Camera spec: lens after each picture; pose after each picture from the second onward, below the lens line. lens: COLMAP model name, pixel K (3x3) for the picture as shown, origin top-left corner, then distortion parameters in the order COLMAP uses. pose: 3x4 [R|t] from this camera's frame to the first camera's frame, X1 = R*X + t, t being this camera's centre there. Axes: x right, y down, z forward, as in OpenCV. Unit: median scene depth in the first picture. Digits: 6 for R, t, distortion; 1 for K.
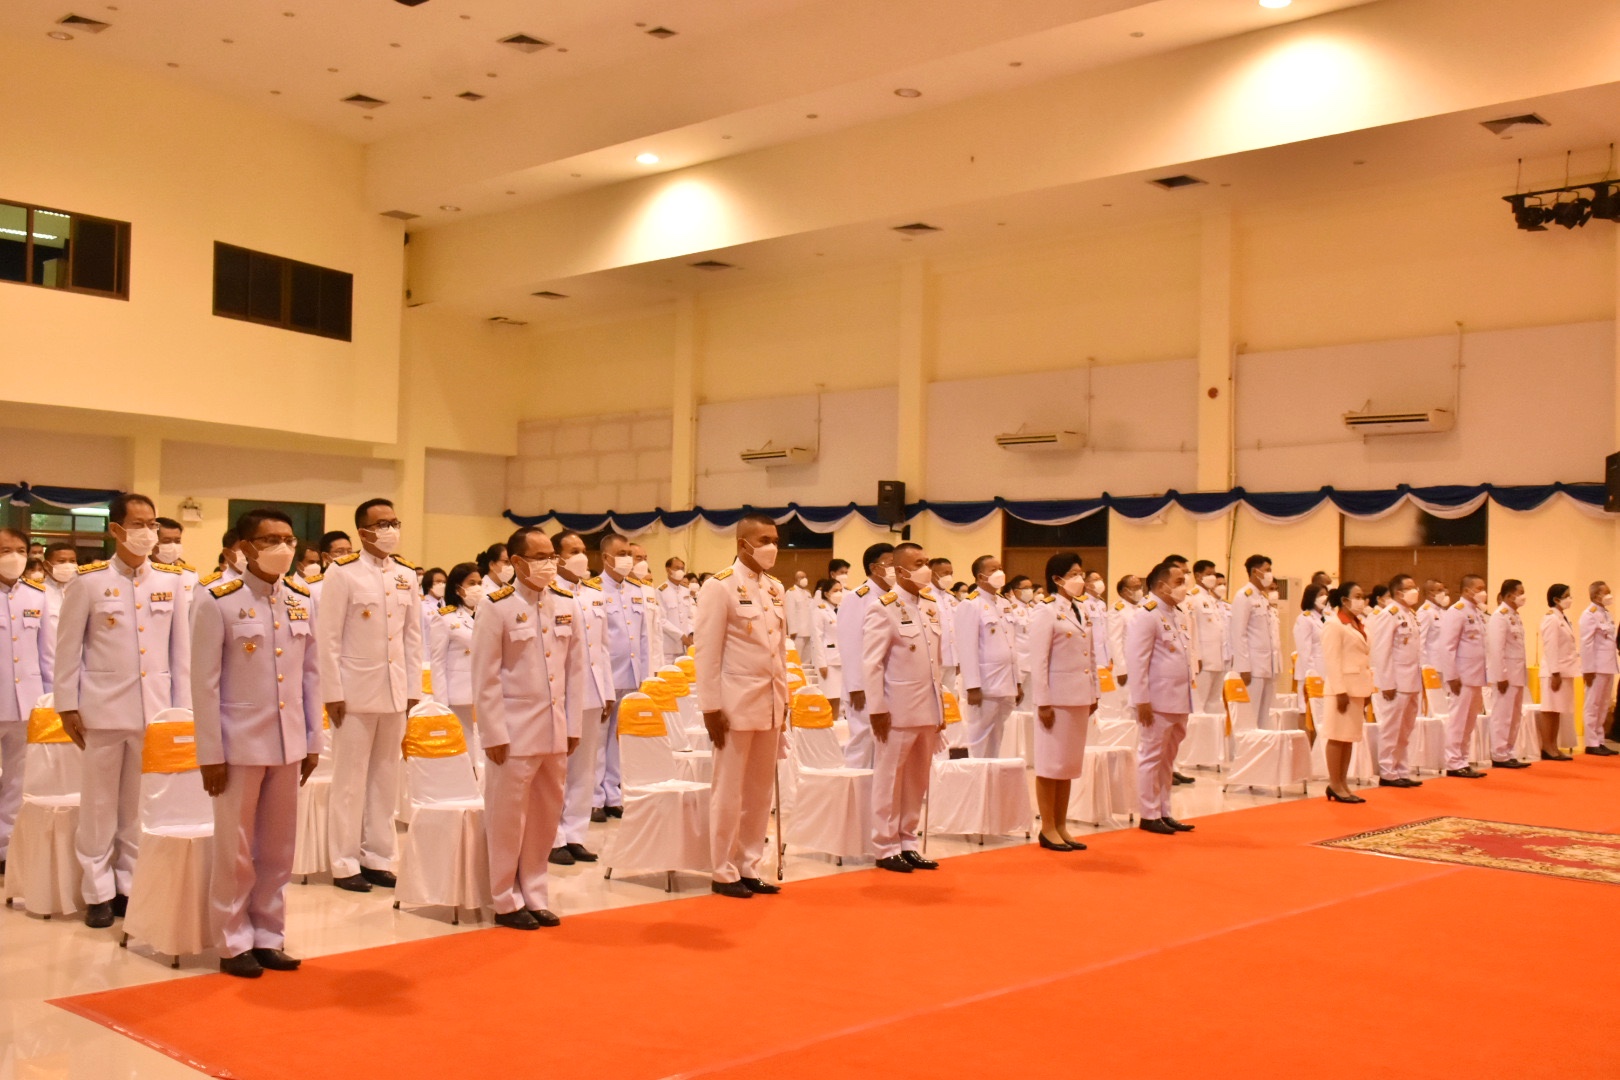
lens RADIAL K [[1638.0, 0, 810.0], [0, 1638.0, 540.0], [0, 0, 1]] dist [0.001589, 0.012810]
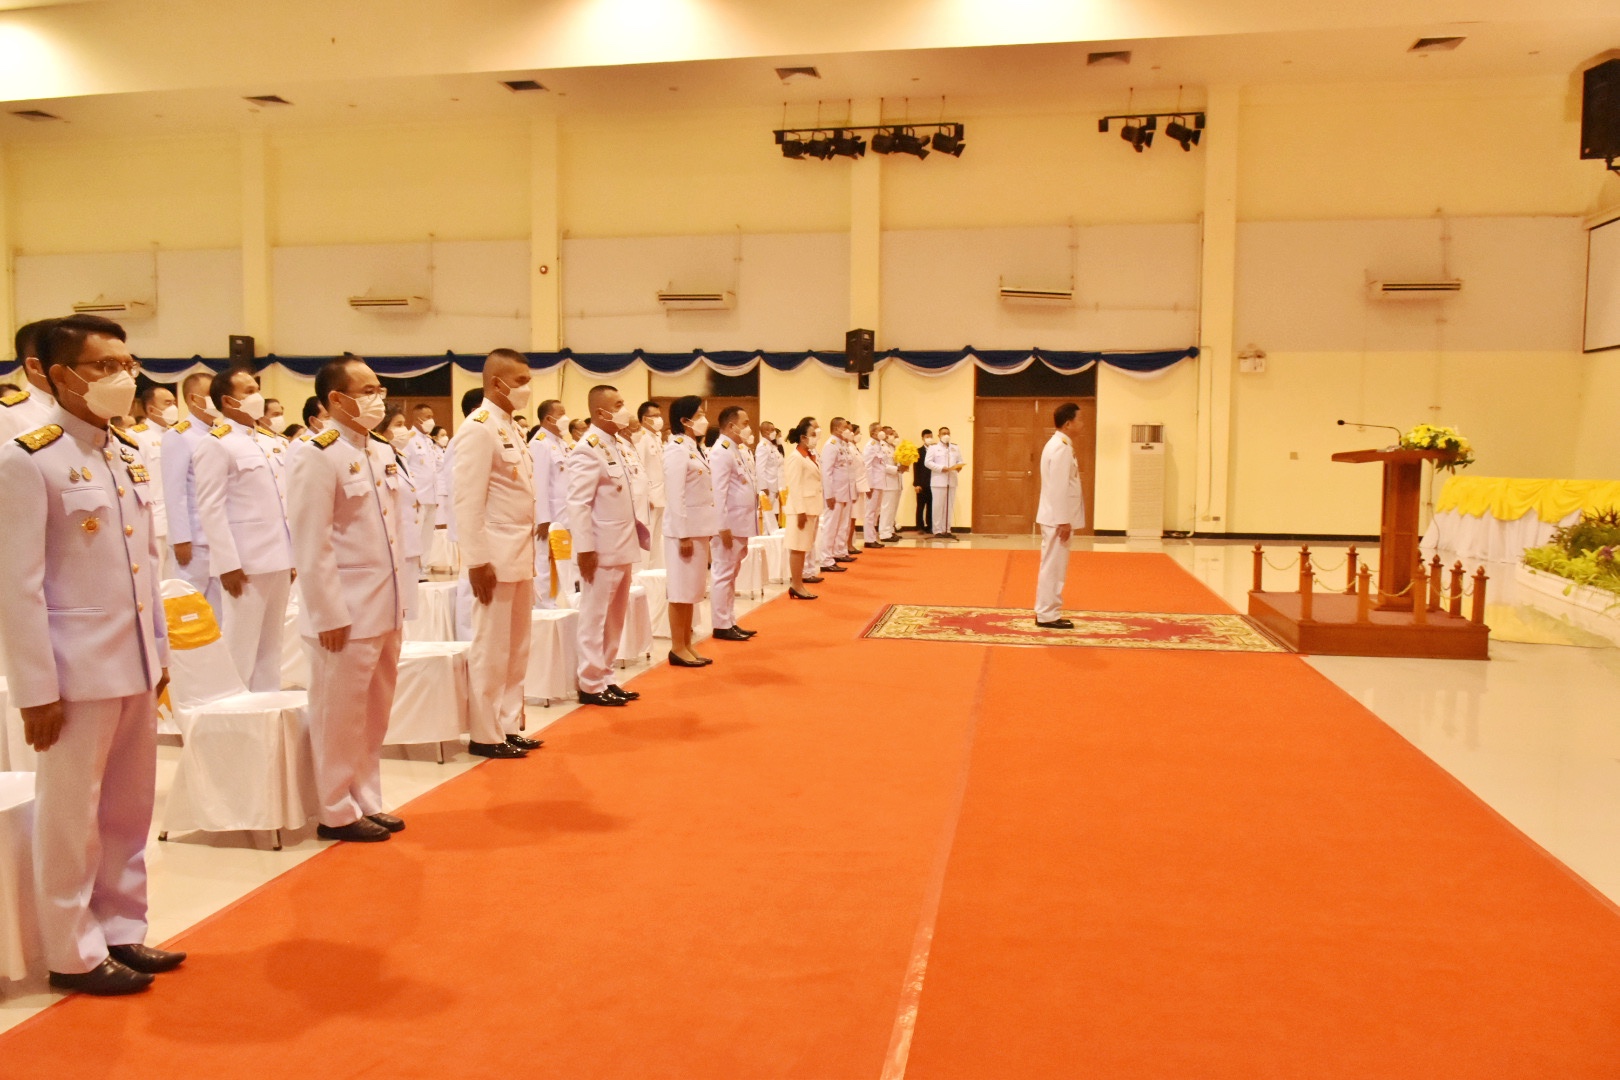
lens RADIAL K [[1239.6, 0, 810.0], [0, 1239.6, 540.0], [0, 0, 1]] dist [-0.018535, -0.002710]
pose [[0.844694, -0.056075, 0.532303, -0.108826], [-0.006446, 0.993359, 0.114873, 0.003548], [-0.535210, -0.100464, 0.838724, 0.126666]]
